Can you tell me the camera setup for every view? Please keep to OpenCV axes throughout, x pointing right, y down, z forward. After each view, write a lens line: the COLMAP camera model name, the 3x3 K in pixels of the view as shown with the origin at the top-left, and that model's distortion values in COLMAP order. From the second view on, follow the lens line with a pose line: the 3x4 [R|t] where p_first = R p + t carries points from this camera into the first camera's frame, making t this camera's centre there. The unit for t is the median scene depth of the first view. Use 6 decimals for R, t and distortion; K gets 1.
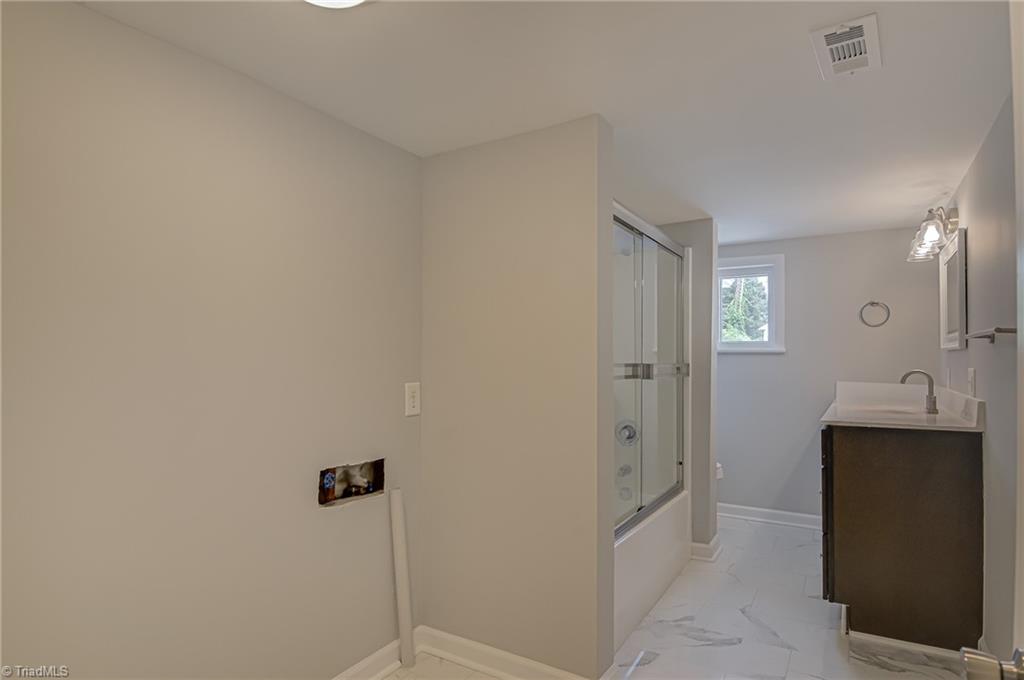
lens RADIAL K [[561.9, 0, 512.9], [0, 561.9, 361.3], [0, 0, 1]] dist [0.003498, 0.000855]
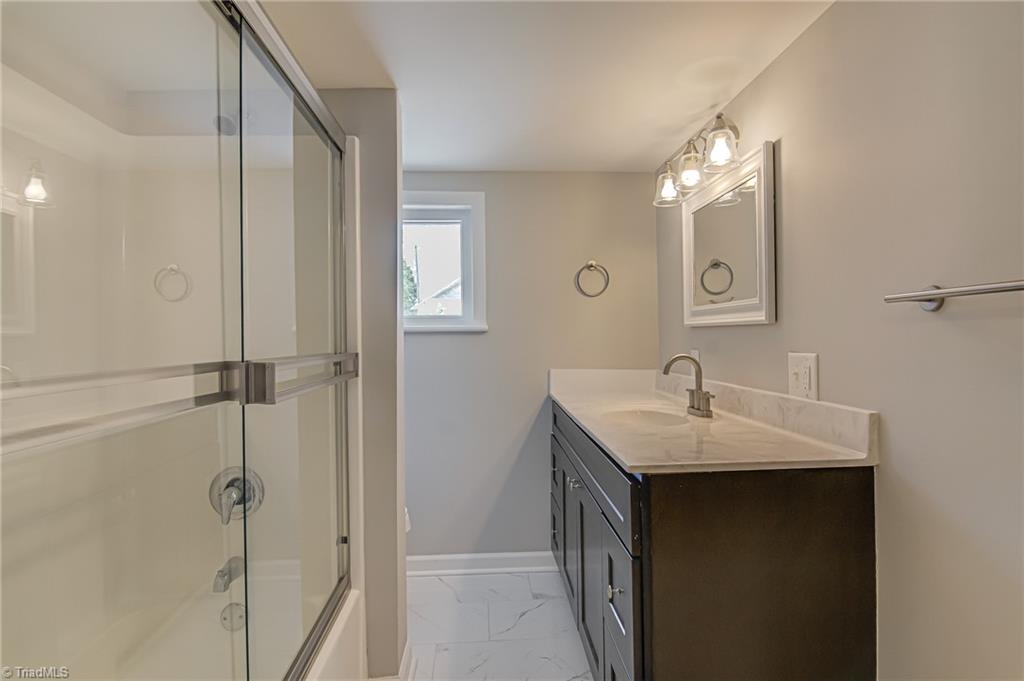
lens RADIAL K [[518.4, 0, 511.2], [0, 518.4, 333.0], [0, 0, 1]] dist [0.000456, -0.000400]
pose [[0.817632, -0.009774, 0.575658, 0.151689], [0.017687, 0.999810, -0.008145, -0.008966], [-0.575469, 0.016841, 0.817650, 0.521768]]
